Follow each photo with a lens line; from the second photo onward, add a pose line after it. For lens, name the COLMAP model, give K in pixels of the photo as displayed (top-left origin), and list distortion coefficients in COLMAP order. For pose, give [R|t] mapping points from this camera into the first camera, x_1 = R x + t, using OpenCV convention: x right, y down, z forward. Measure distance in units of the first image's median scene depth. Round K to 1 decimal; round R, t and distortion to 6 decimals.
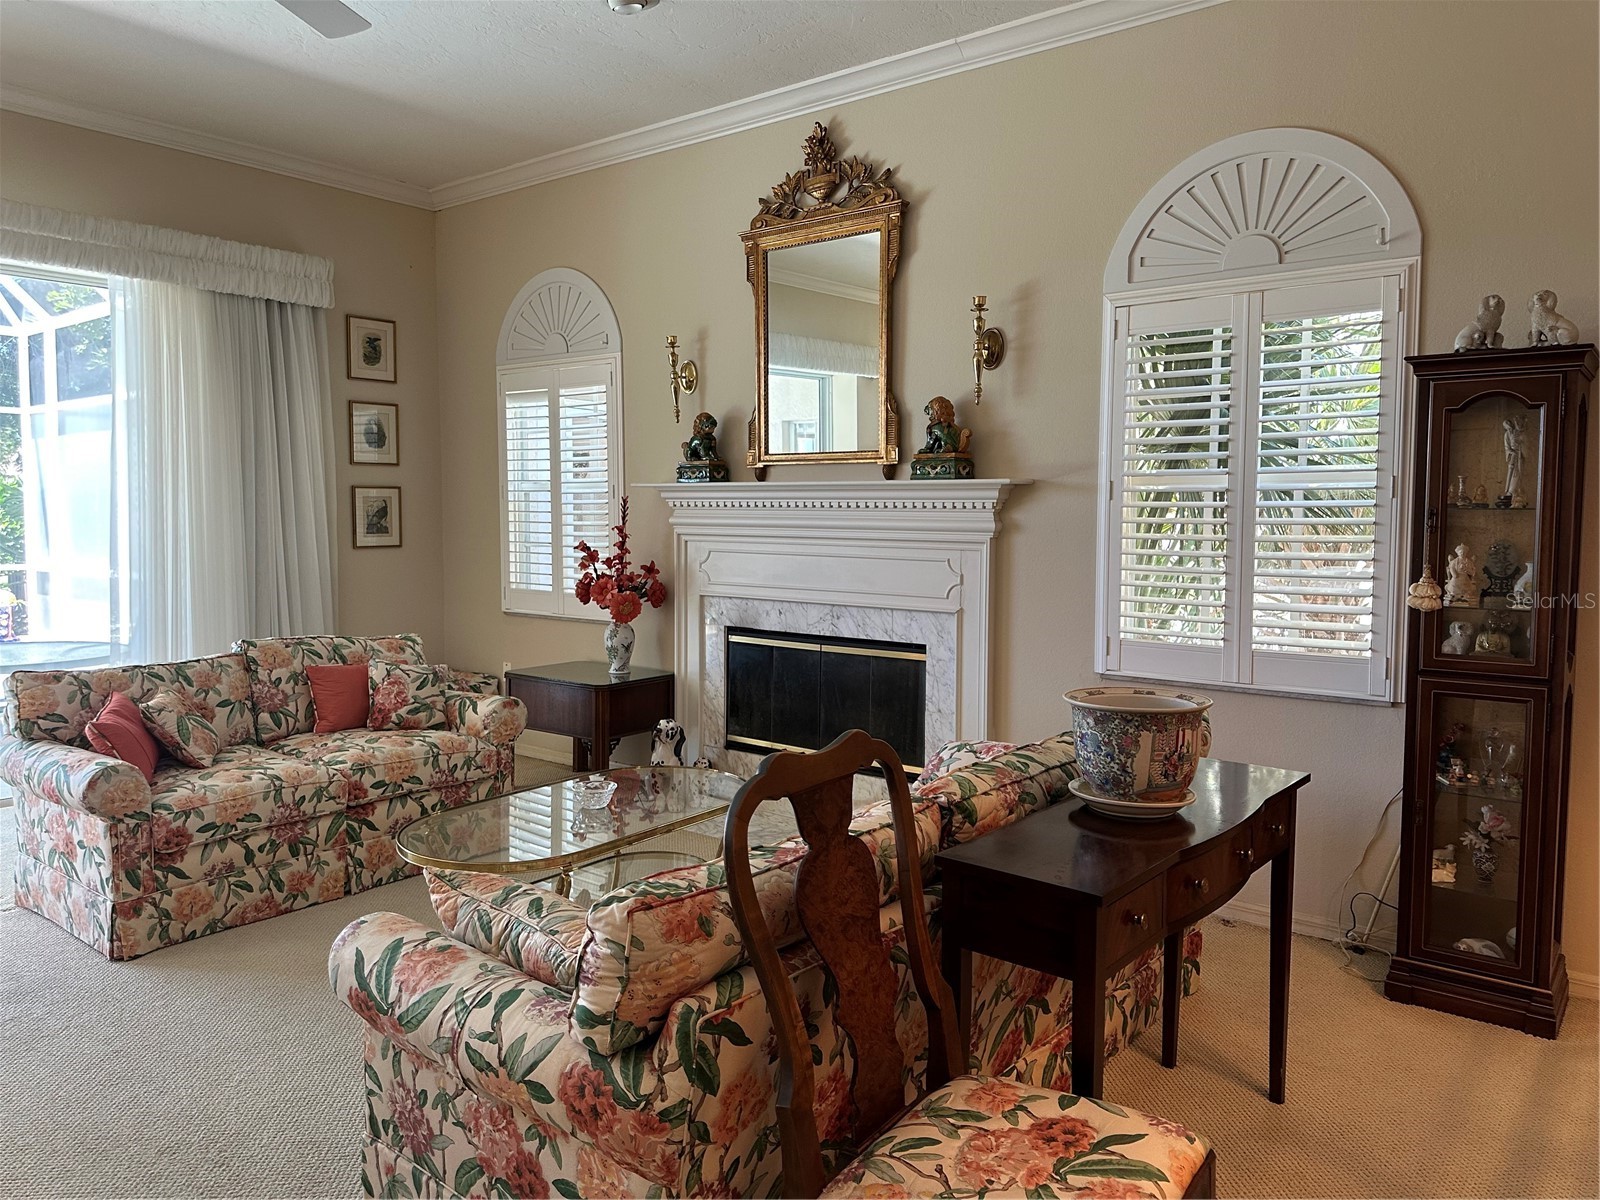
lens RADIAL K [[1157.9, 0, 827.1], [0, 1157.9, 592.4], [0, 0, 1]] dist [0.065832, -0.087353]
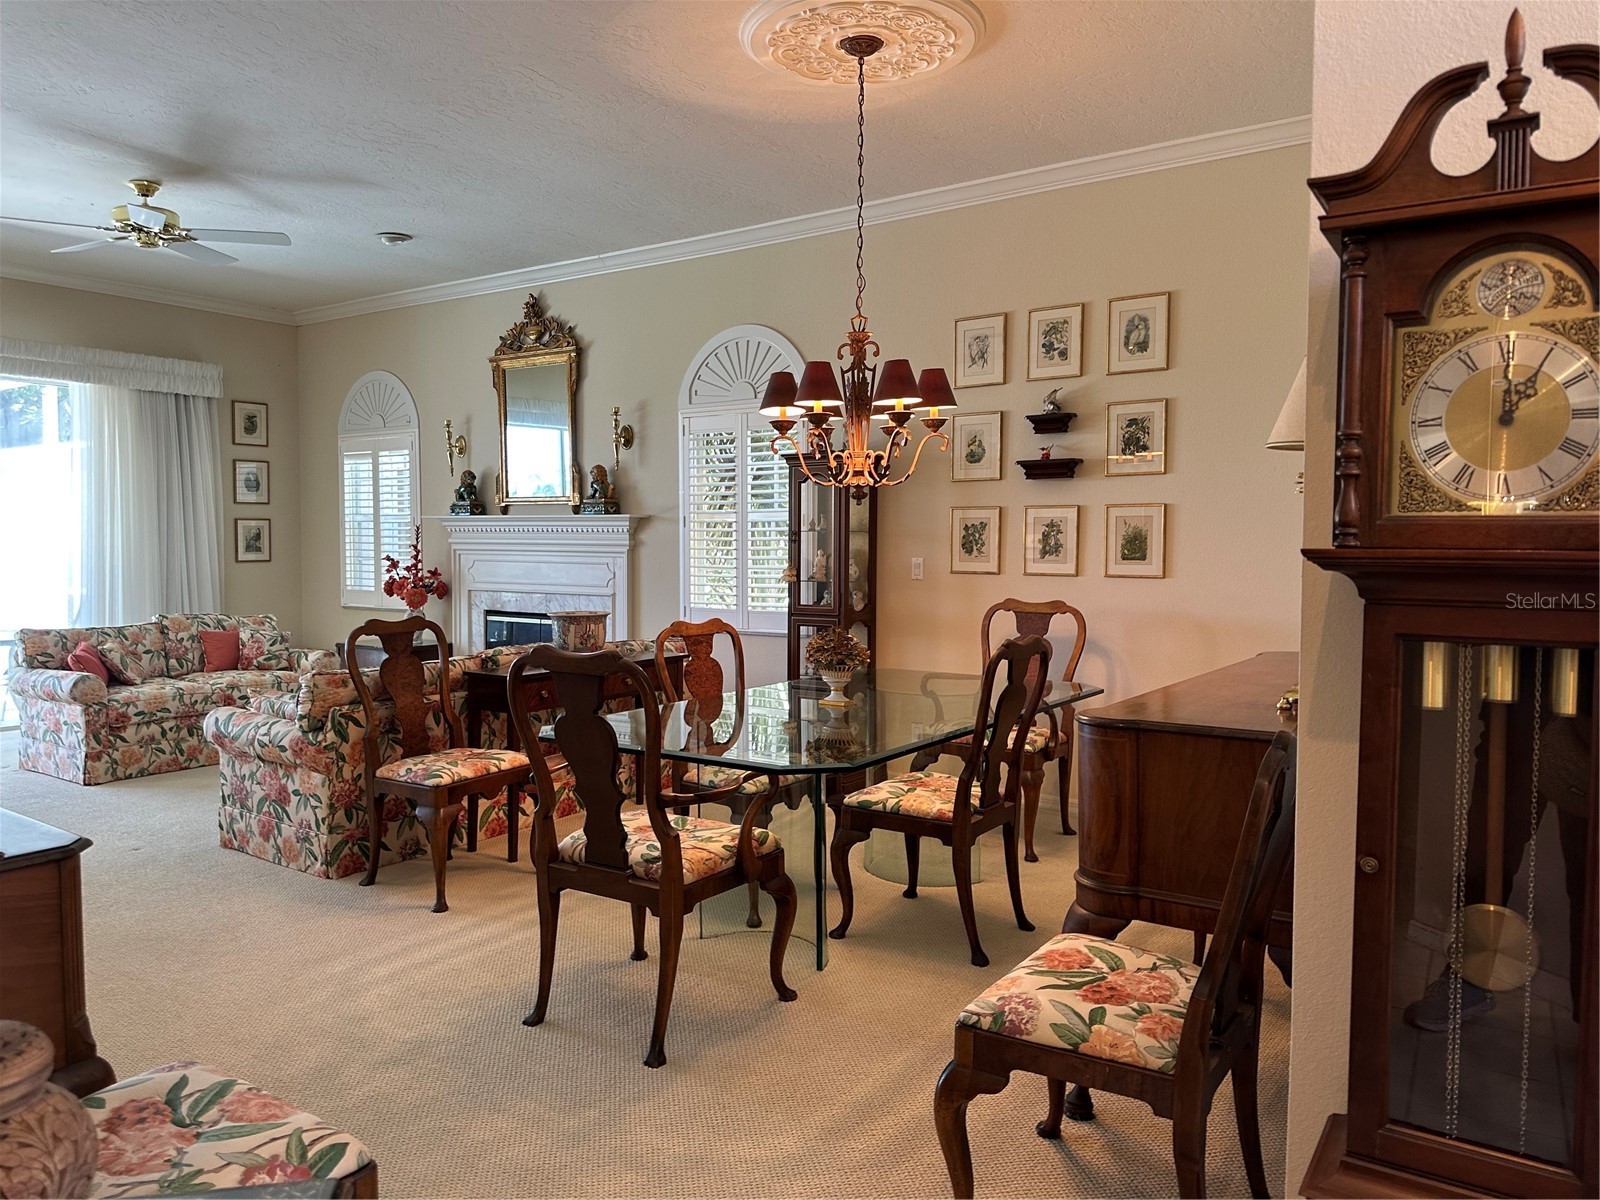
lens RADIAL K [[1157.9, 0, 813.2], [0, 1157.9, 587.5], [0, 0, 1]] dist [0.065832, -0.087353]
pose [[0.998390, -0.005004, 0.056501, 0.312948], [0.006636, 0.999565, -0.028743, 0.056326], [-0.056333, 0.029071, 0.997989, -0.670004]]
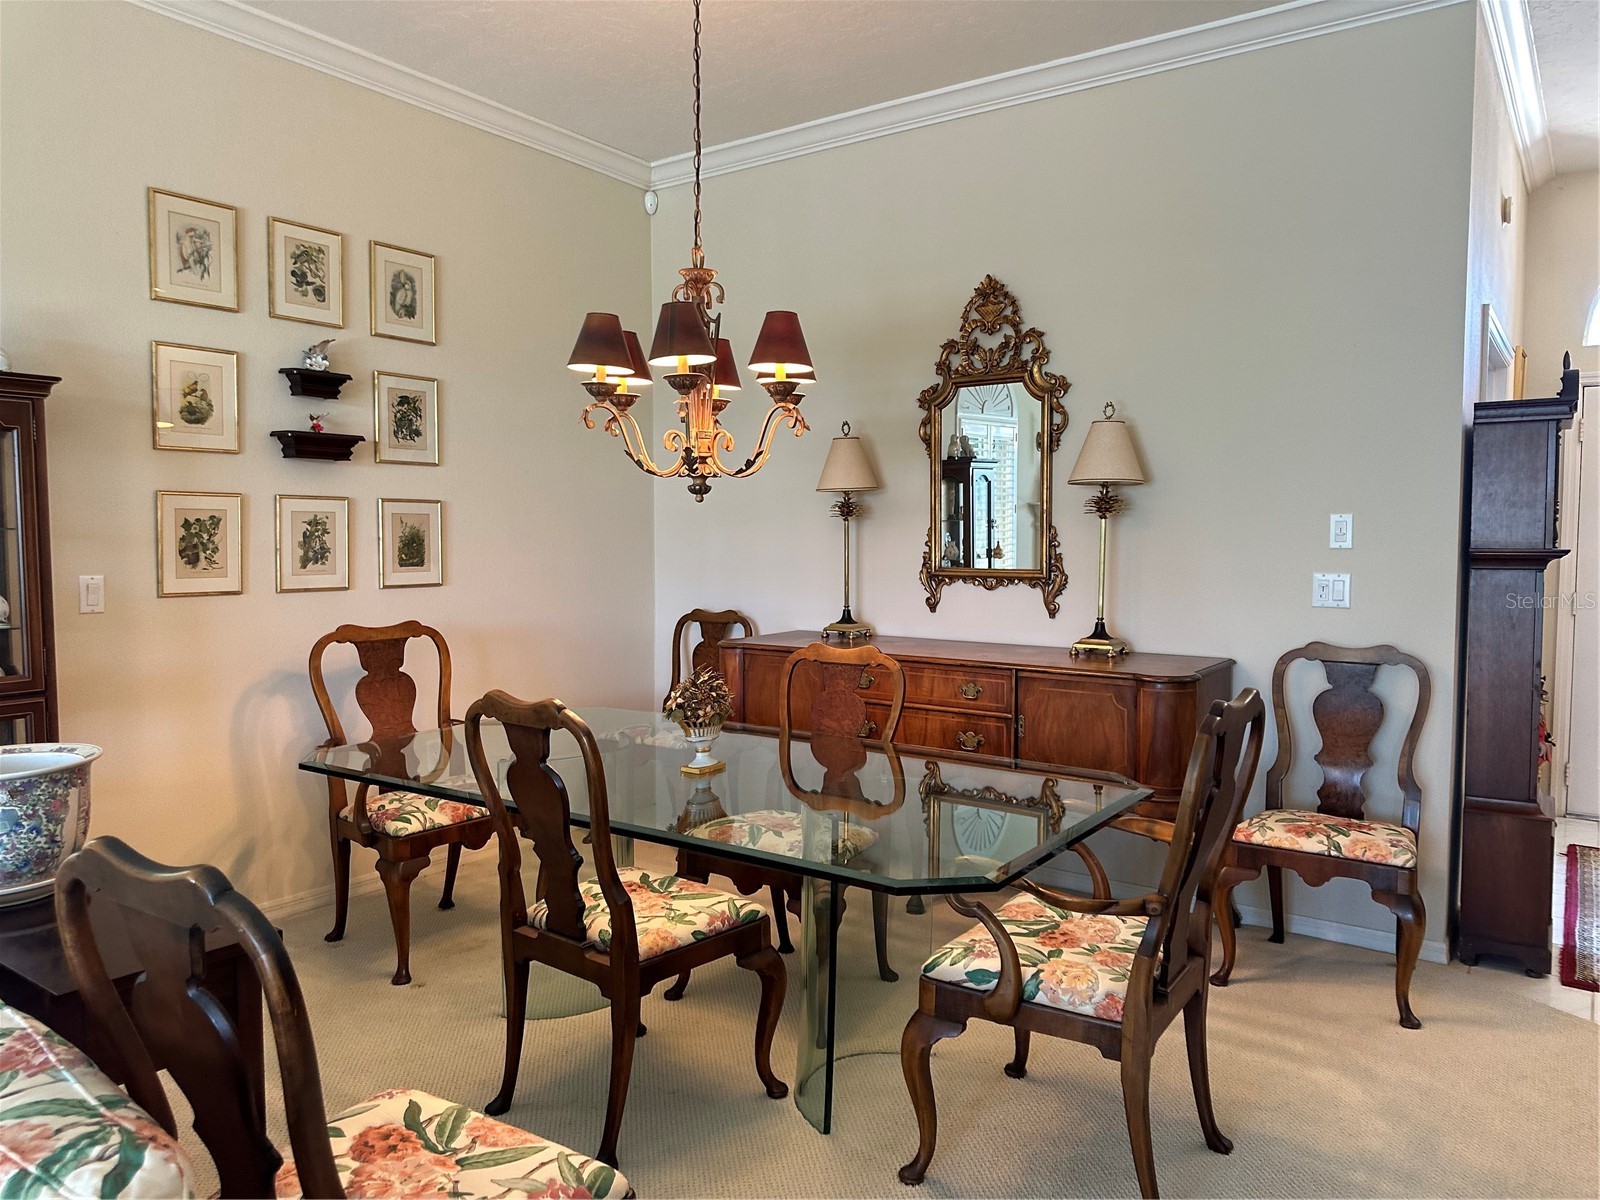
lens RADIAL K [[1157.9, 0, 772.4], [0, 1157.9, 583.0], [0, 0, 1]] dist [0.065832, -0.087353]
pose [[-0.063201, -0.049080, 0.996793, -0.305916], [0.064743, 0.996484, 0.053170, -0.022645], [-0.995899, 0.067896, -0.059801, 0.254748]]
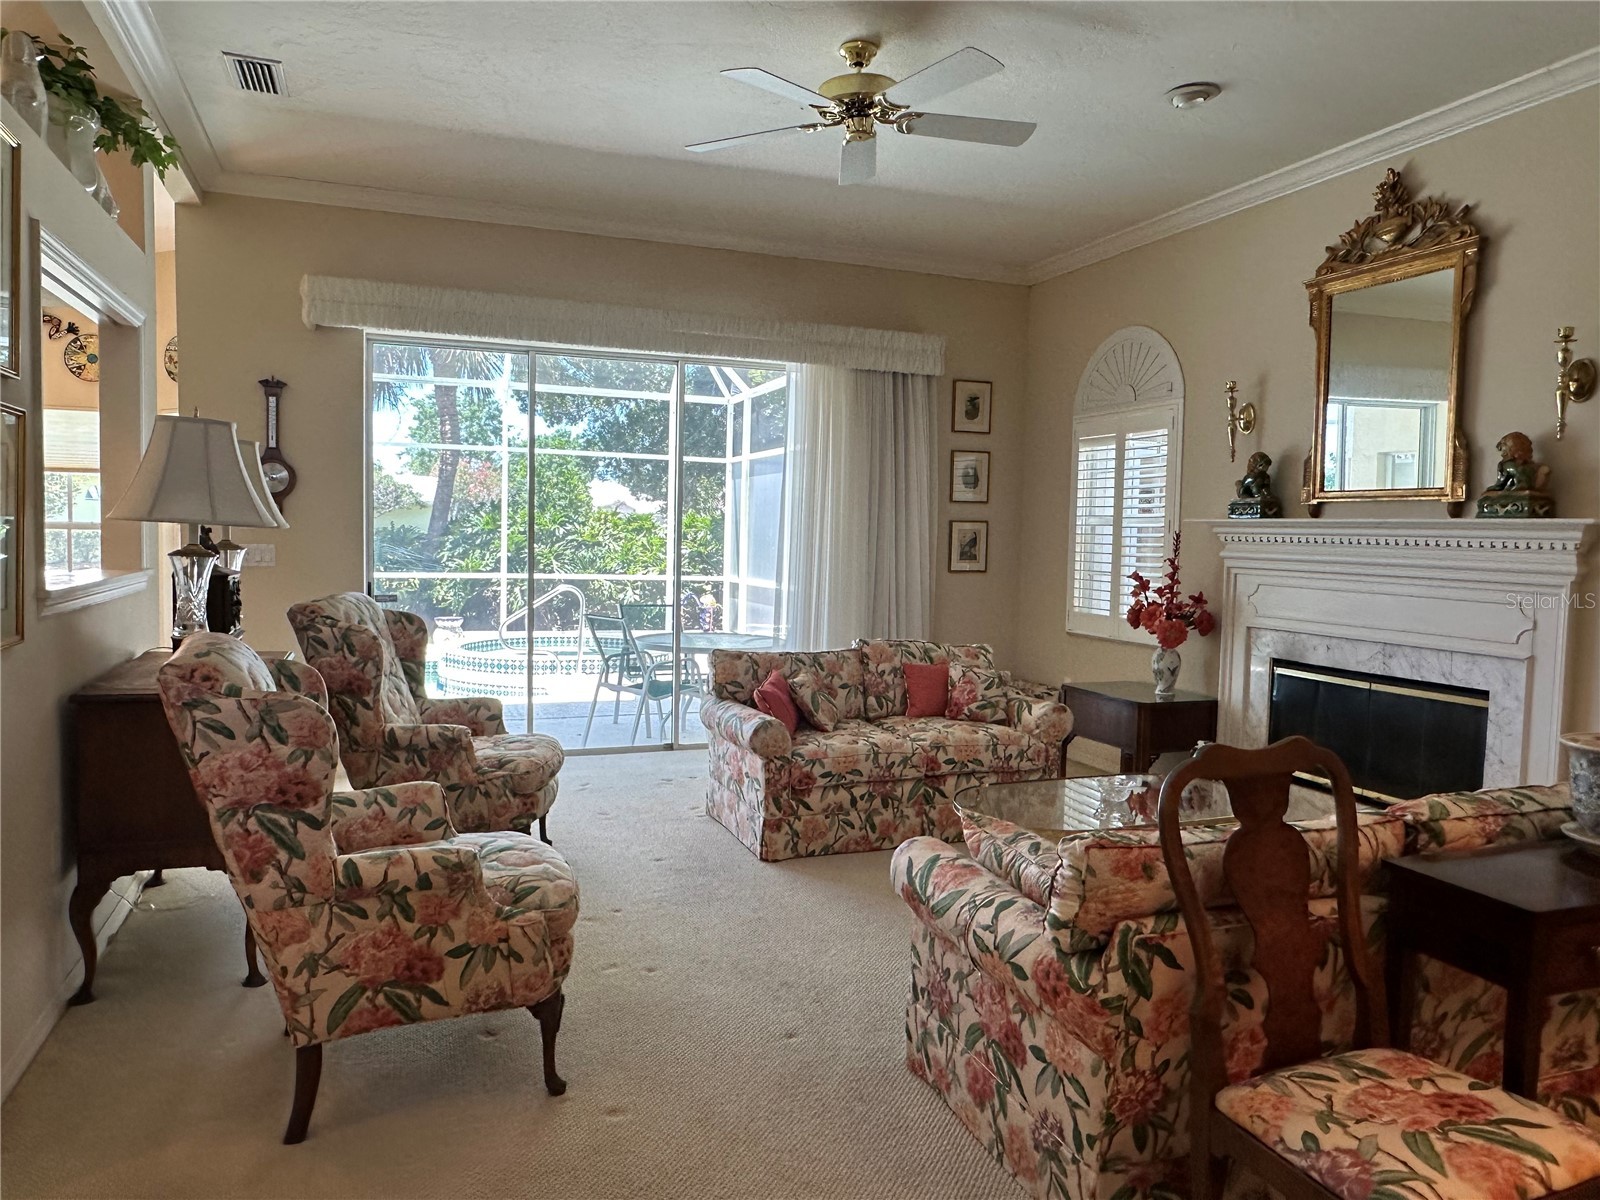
lens RADIAL K [[1114.4, 0, 771.5], [0, 1114.4, 595.9], [0, 0, 1]] dist [-0.002772, -0.001931]
pose [[0.848724, 0.044183, -0.526987, 0.066659], [-0.055536, 0.998440, -0.005731, 0.005524], [0.525912, 0.034130, 0.849854, -0.102948]]
